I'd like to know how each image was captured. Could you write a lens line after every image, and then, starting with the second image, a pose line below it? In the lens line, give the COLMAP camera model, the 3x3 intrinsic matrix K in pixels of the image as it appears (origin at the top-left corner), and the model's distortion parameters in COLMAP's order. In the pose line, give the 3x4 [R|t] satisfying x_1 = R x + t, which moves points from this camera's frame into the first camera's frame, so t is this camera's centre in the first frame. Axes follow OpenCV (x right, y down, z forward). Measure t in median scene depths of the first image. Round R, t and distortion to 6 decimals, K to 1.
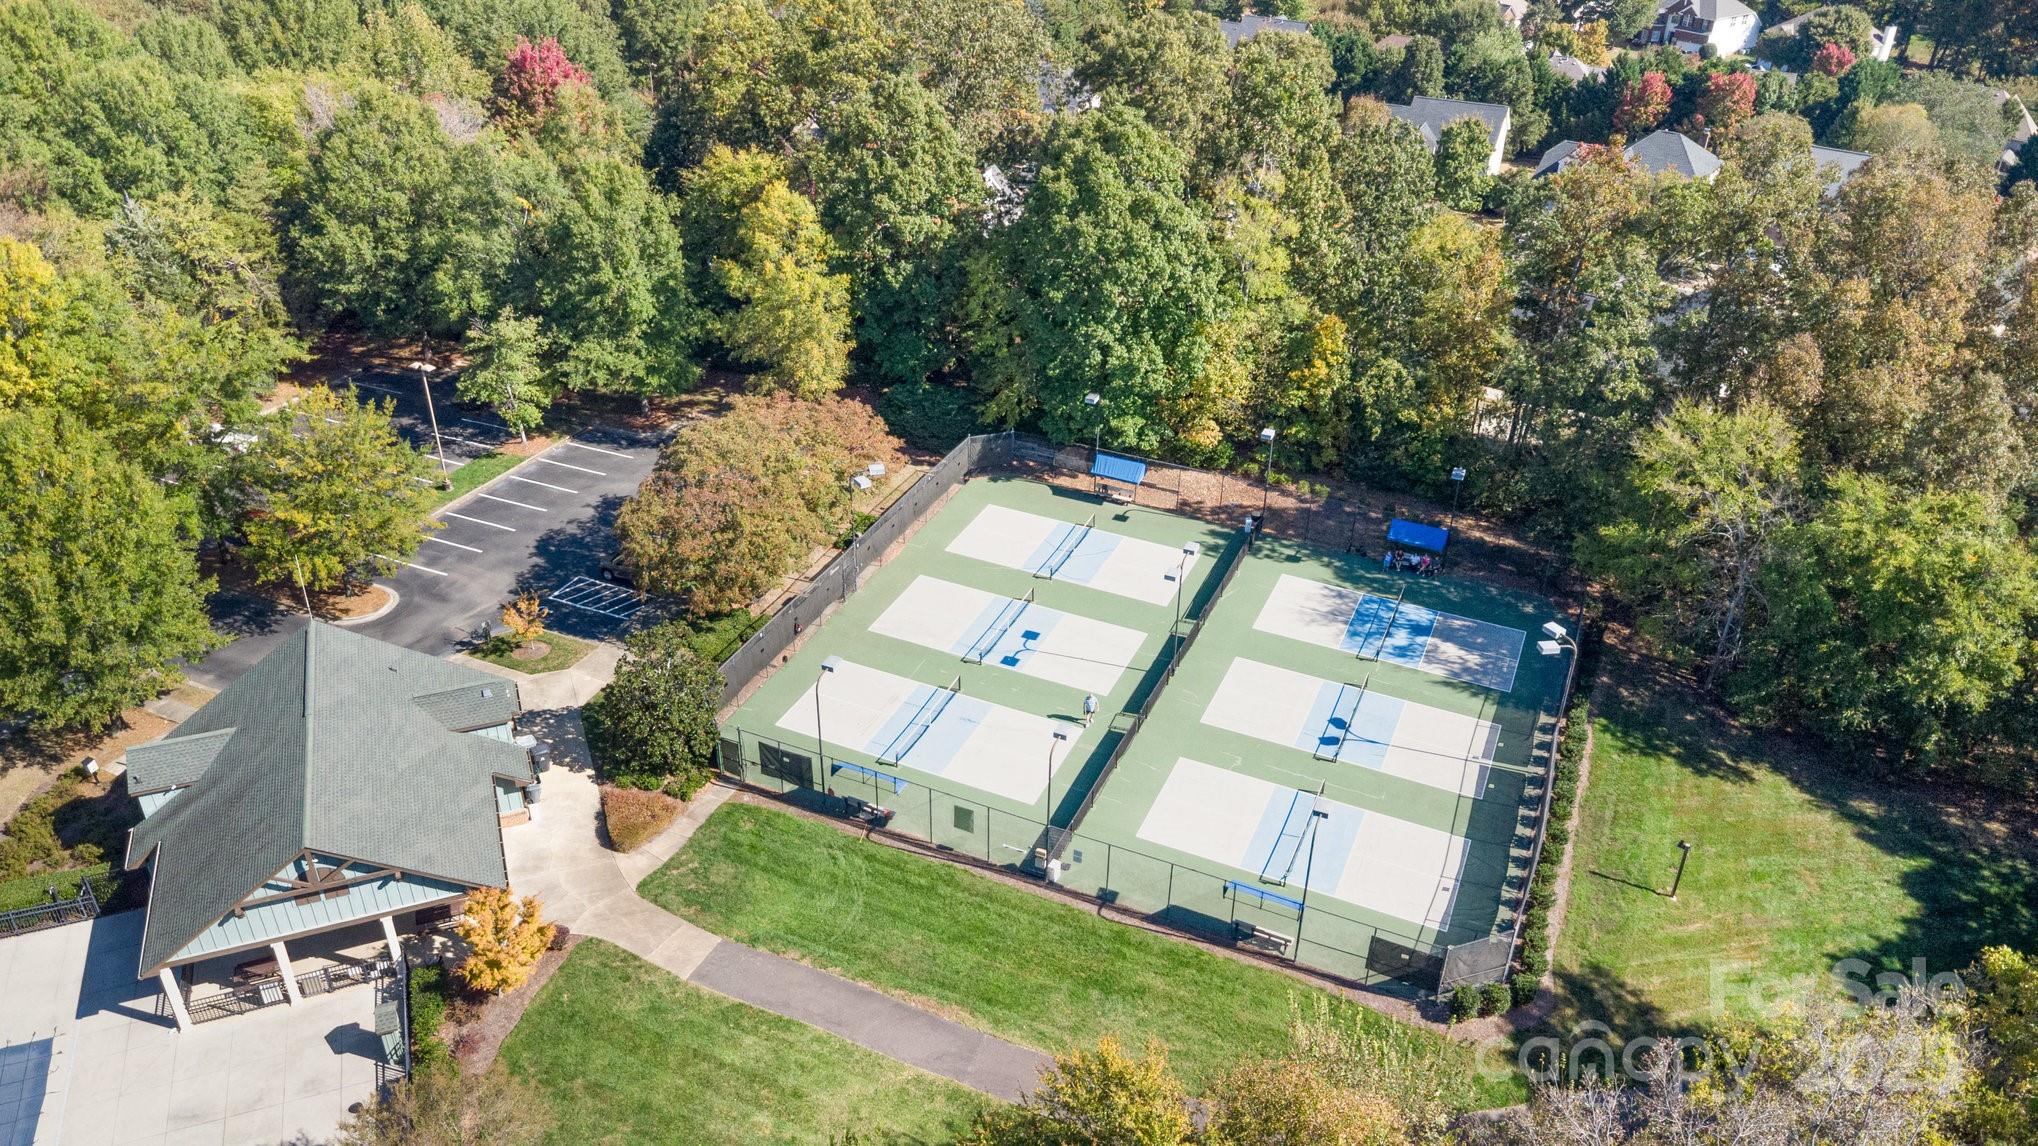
lens RADIAL K [[1487.4, 0, 1025.6], [0, 1487.4, 574.1], [0, 0, 1]] dist [0.042690, -0.070354]
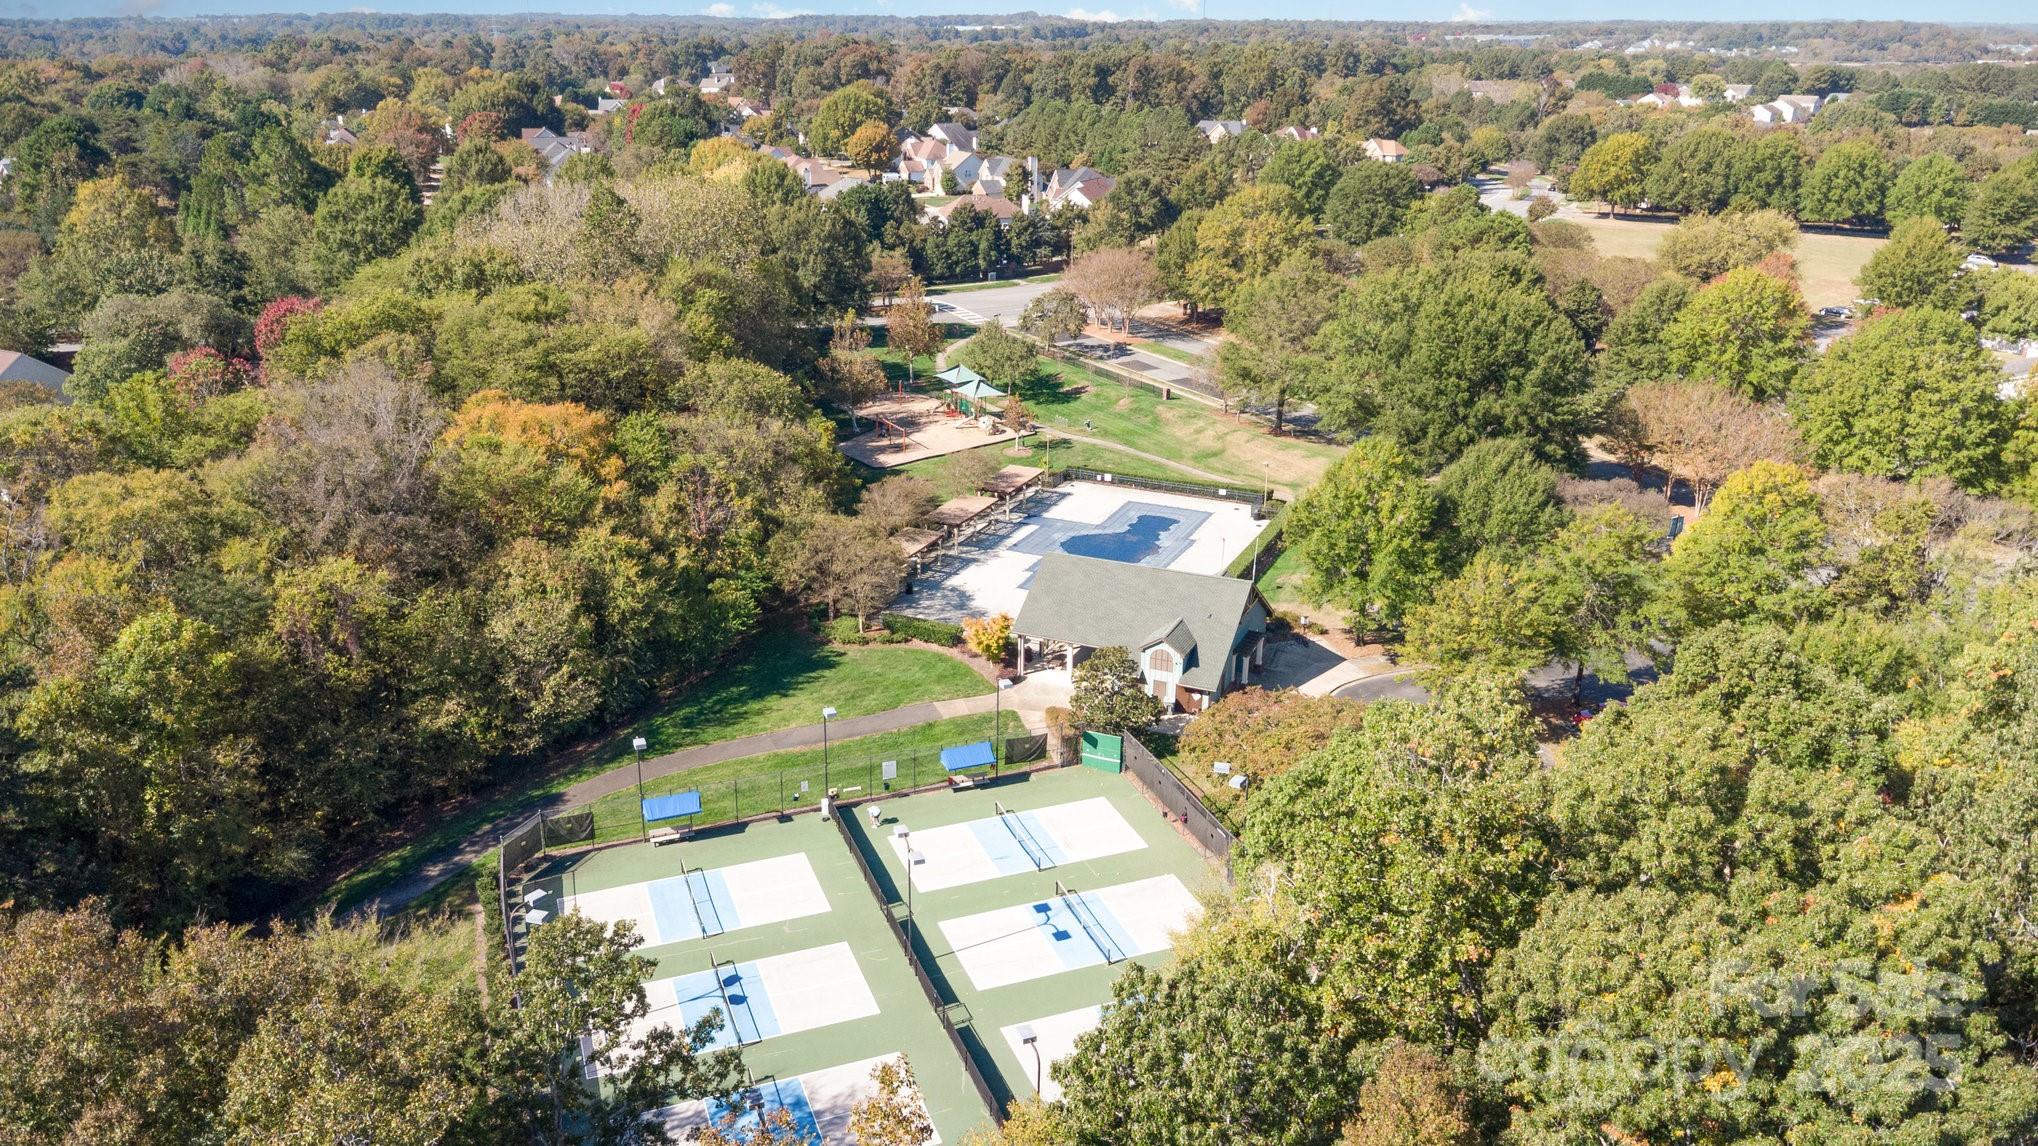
lens RADIAL K [[1487.4, 0, 1025.6], [0, 1487.4, 574.1], [0, 0, 1]] dist [0.042690, -0.070354]
pose [[-0.708976, 0.219708, -0.670136, 0.726817], [-0.384991, 0.675572, 0.628796, -0.844908], [0.590877, 0.703797, -0.394378, 1.407825]]
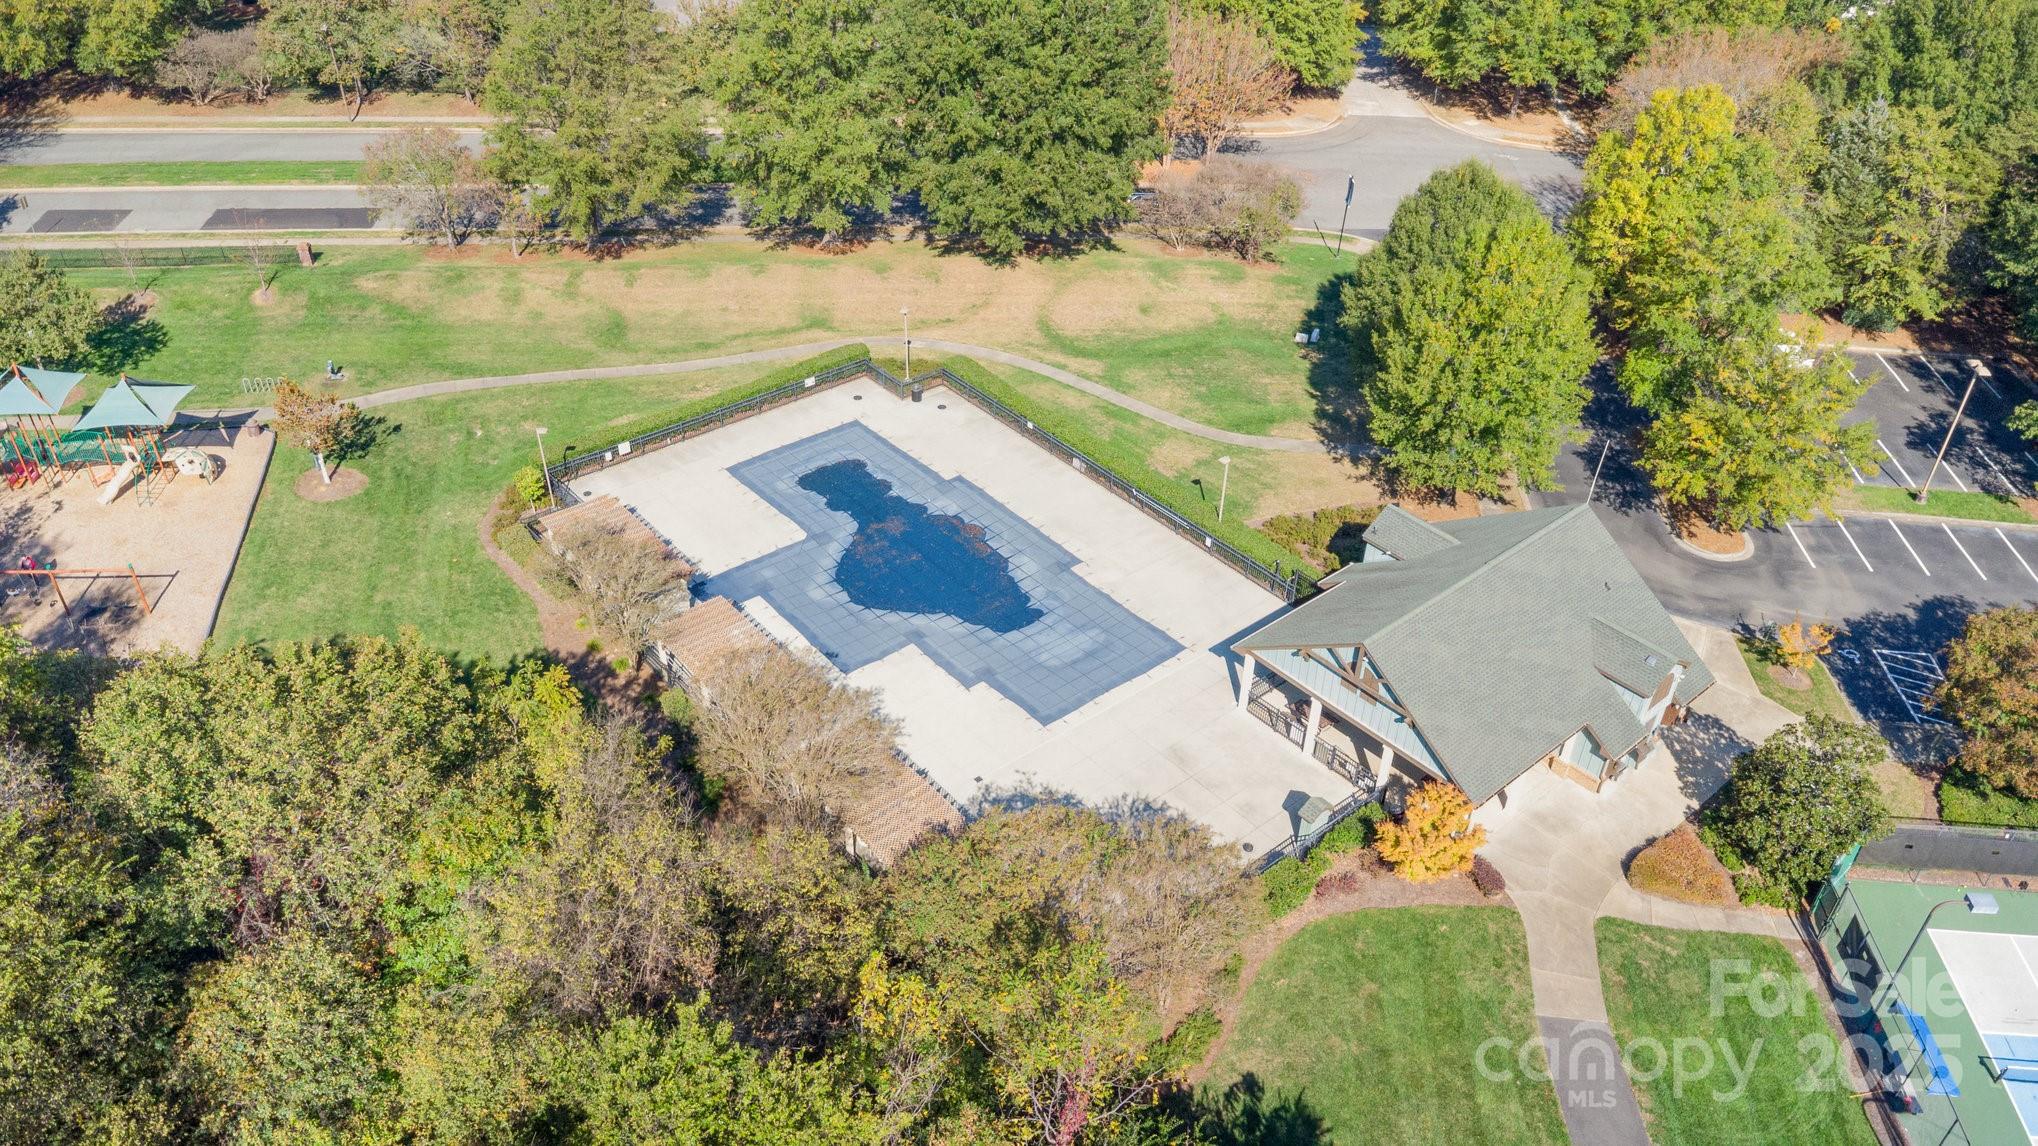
lens RADIAL K [[1487.4, 0, 1025.6], [0, 1487.4, 574.1], [0, 0, 1]] dist [0.042690, -0.070354]
pose [[0.315415, 0.542270, -0.778754, 0.202967], [-0.498617, 0.792935, 0.350192, -0.089959], [0.807400, 0.277844, 0.520488, 0.169329]]
